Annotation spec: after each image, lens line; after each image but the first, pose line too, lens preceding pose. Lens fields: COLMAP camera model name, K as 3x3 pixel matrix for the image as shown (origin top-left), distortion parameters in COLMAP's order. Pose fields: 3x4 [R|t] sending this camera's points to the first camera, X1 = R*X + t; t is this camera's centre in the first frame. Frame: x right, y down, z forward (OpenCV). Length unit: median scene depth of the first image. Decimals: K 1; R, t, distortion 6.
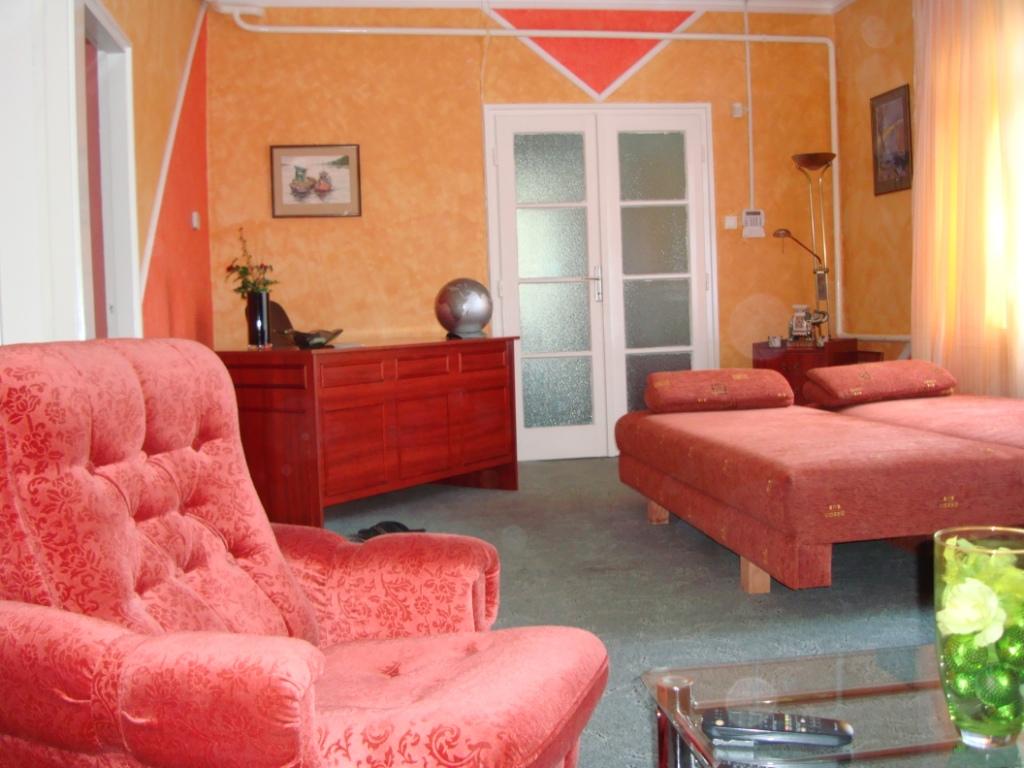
lens RADIAL K [[1081.9, 0, 514.1], [0, 1081.9, 379.1], [0, 0, 1]] dist [-0.096334, 0.000000]
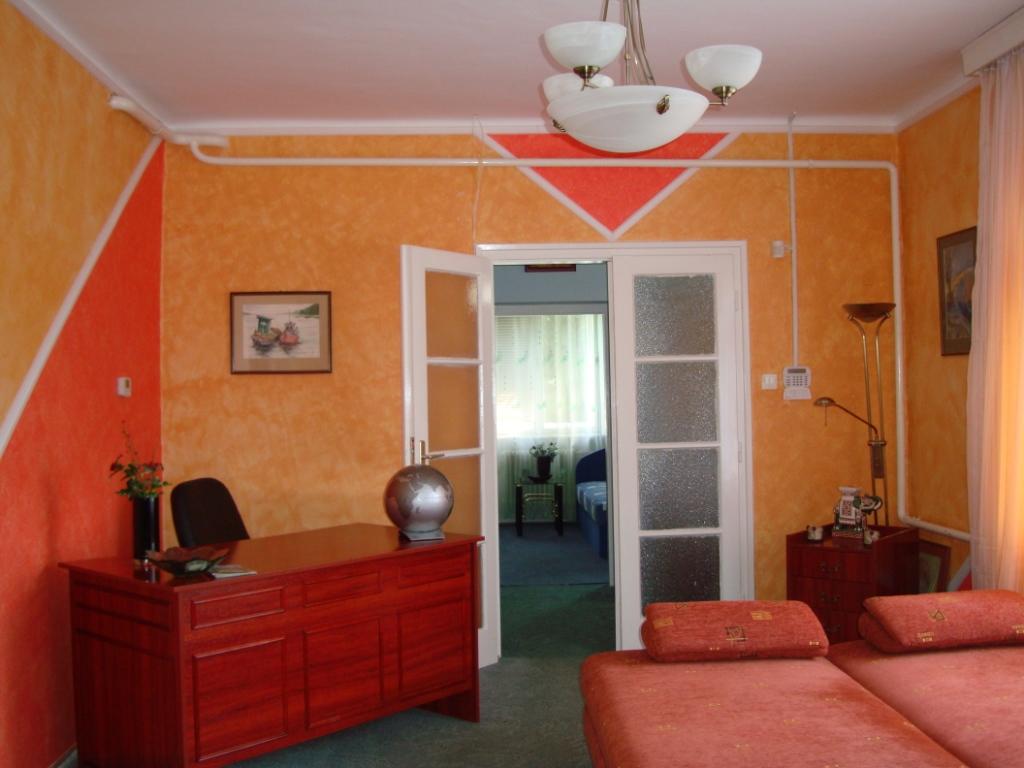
lens RADIAL K [[1081.9, 0, 510.2], [0, 1081.9, 388.2], [0, 0, 1]] dist [-0.096334, 0.000000]
pose [[0.993689, 0.016844, -0.110902, 0.097976], [-0.023866, 0.997772, -0.062302, -0.087297], [0.109606, 0.064556, 0.991877, 0.149829]]
